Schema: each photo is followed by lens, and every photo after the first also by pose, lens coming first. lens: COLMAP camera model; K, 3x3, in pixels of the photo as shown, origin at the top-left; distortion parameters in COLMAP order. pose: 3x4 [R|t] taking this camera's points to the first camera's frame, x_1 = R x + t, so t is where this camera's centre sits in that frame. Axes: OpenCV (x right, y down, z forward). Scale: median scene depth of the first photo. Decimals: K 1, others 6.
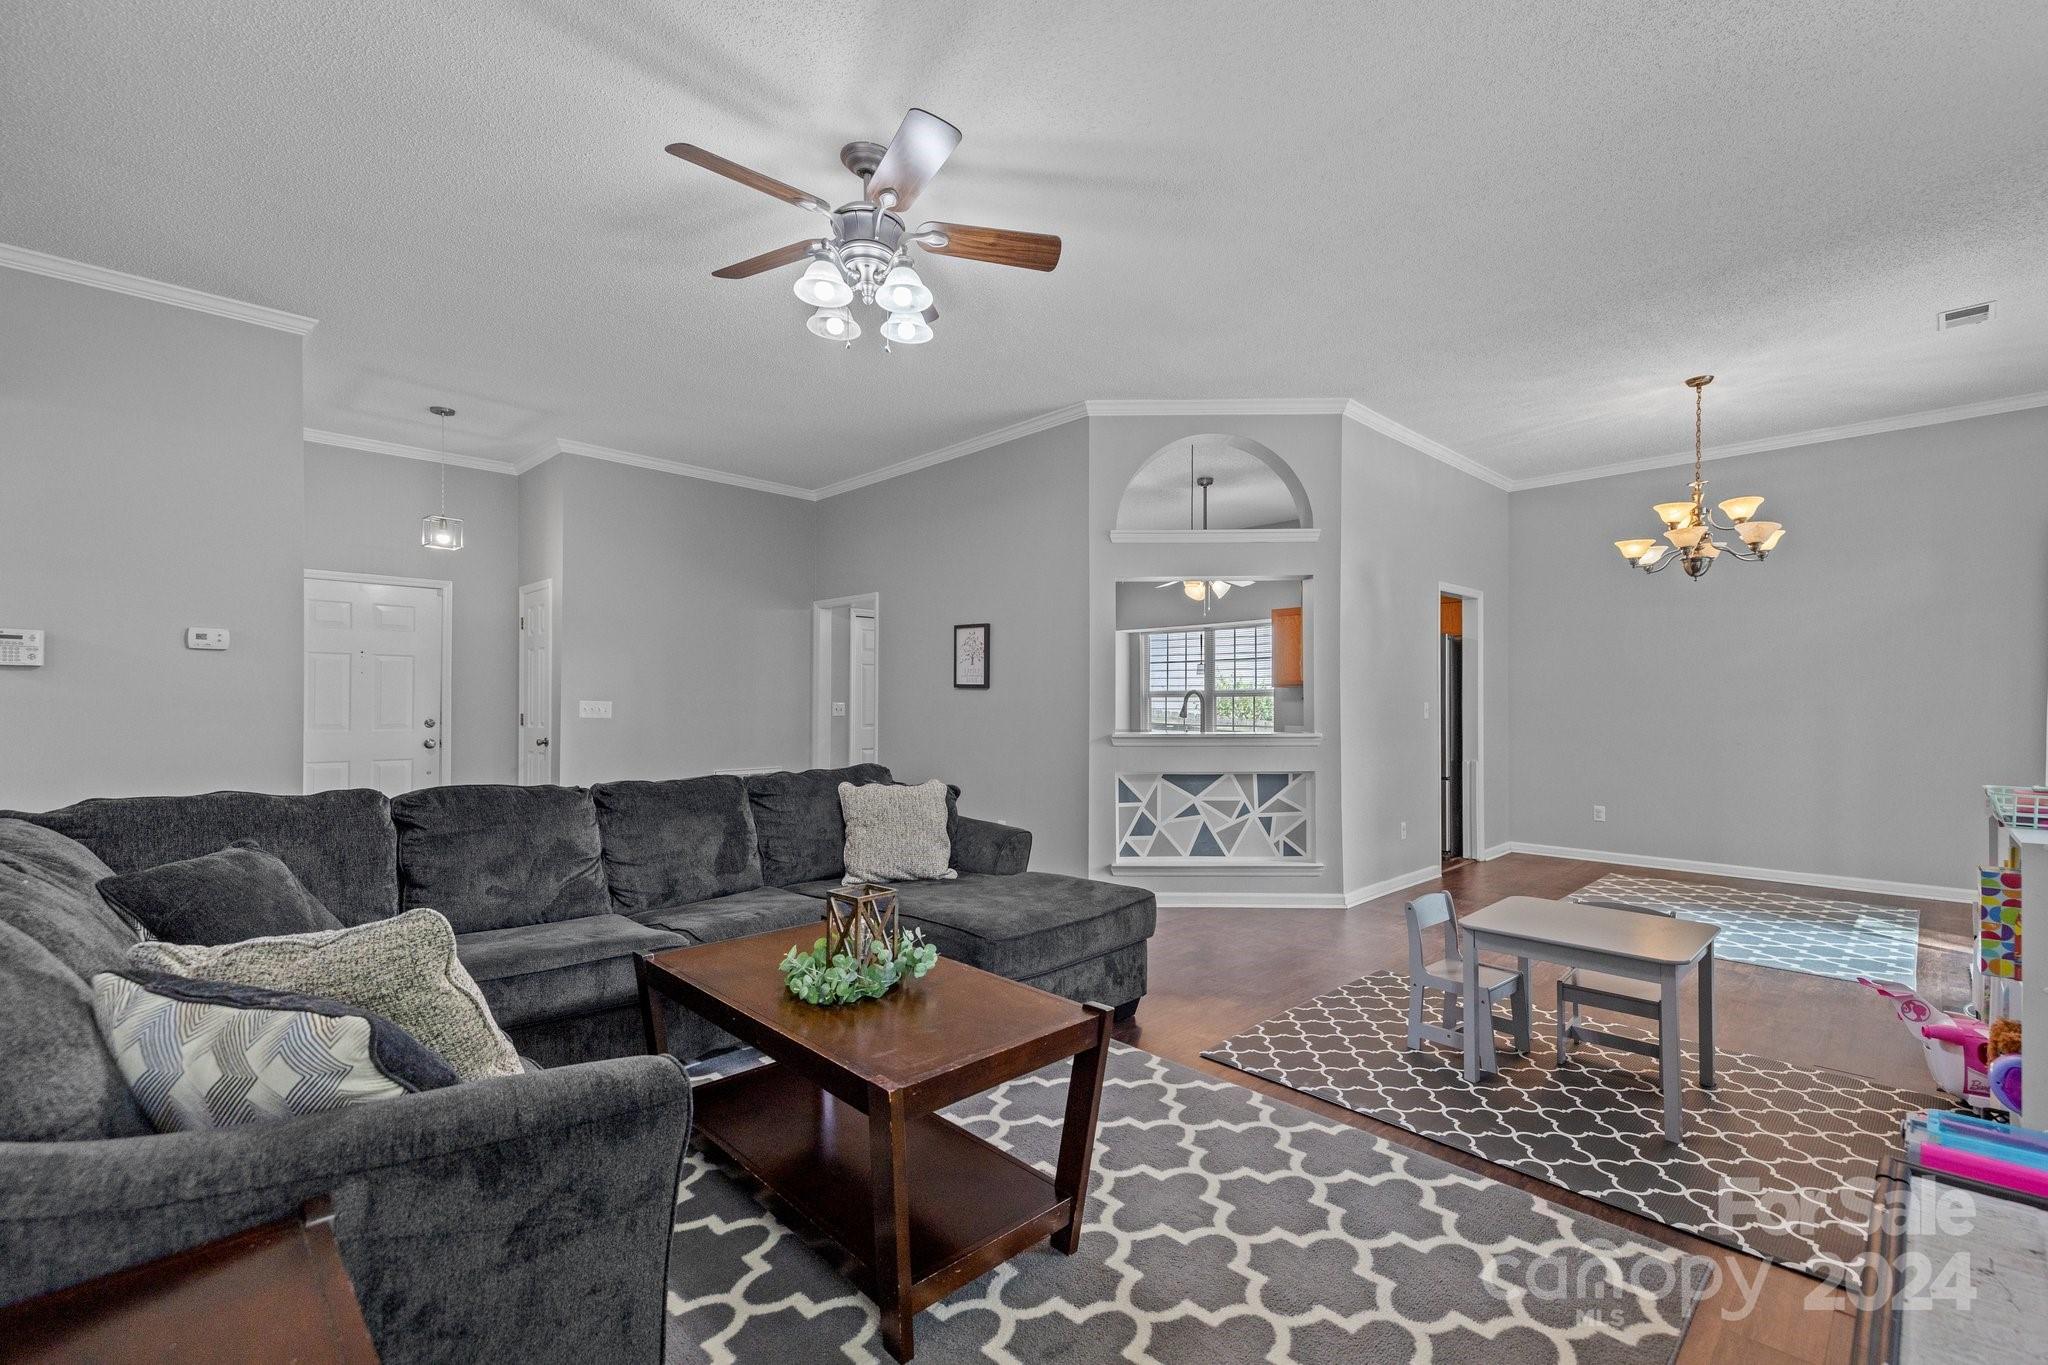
lens RADIAL K [[866.4, 0, 1035.1], [0, 866.4, 688.9], [0, 0, 1]] dist [-0.000430, -0.000506]
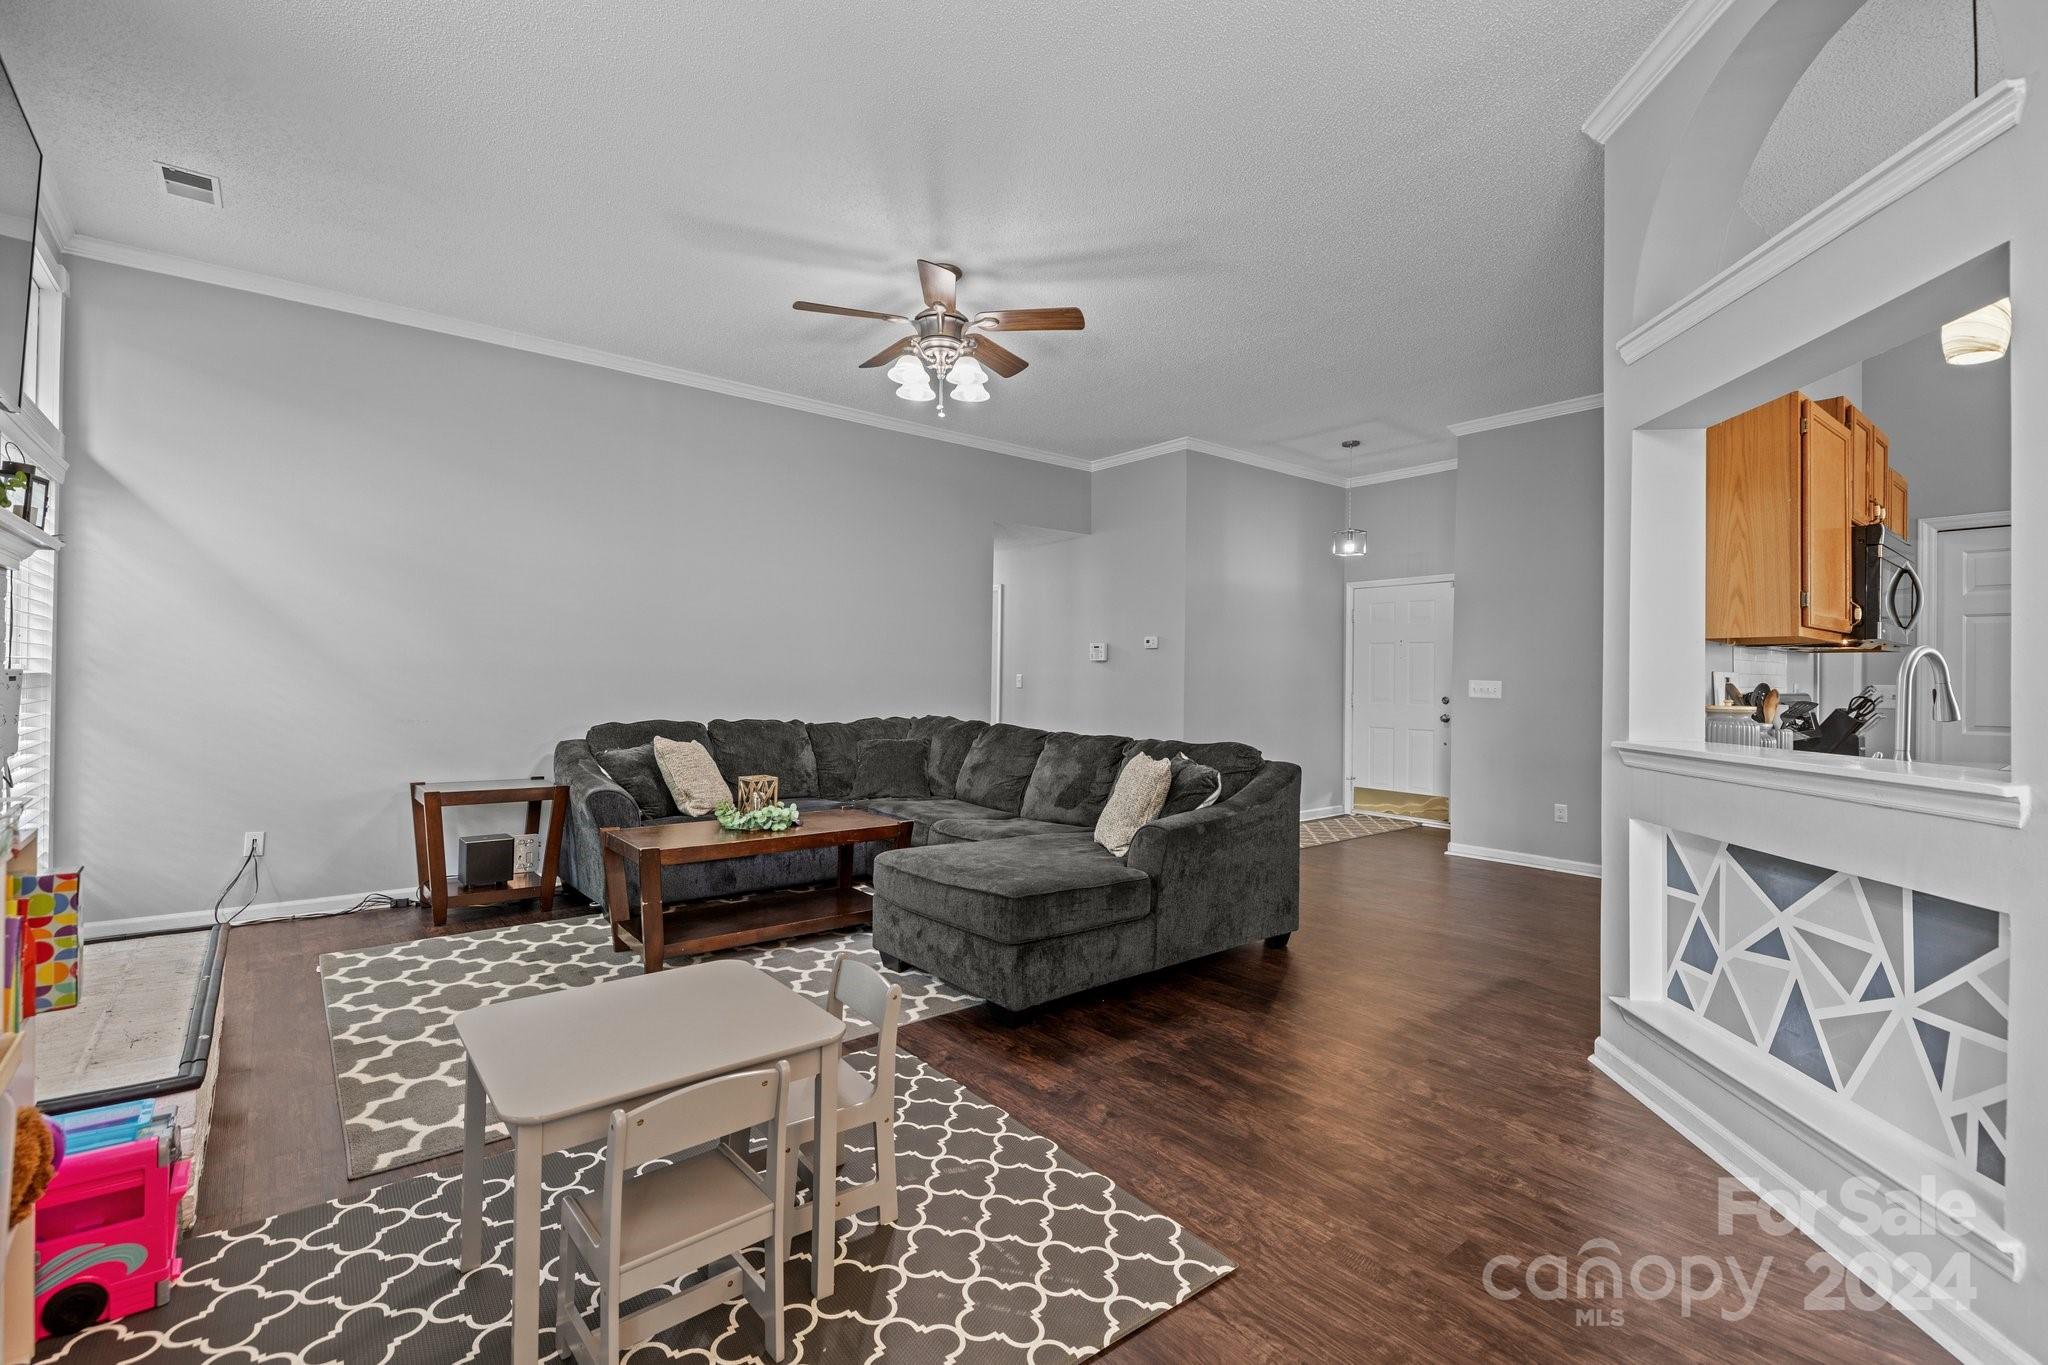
lens RADIAL K [[912.1, 0, 1030.3], [0, 912.1, 671.6], [0, 0, 1]] dist [-0.011954, -0.001340]
pose [[-0.105844, -0.011211, -0.994320, 0.643320], [0.004953, 0.999918, -0.011801, 0.015191], [0.994370, -0.006174, -0.105779, 0.695788]]
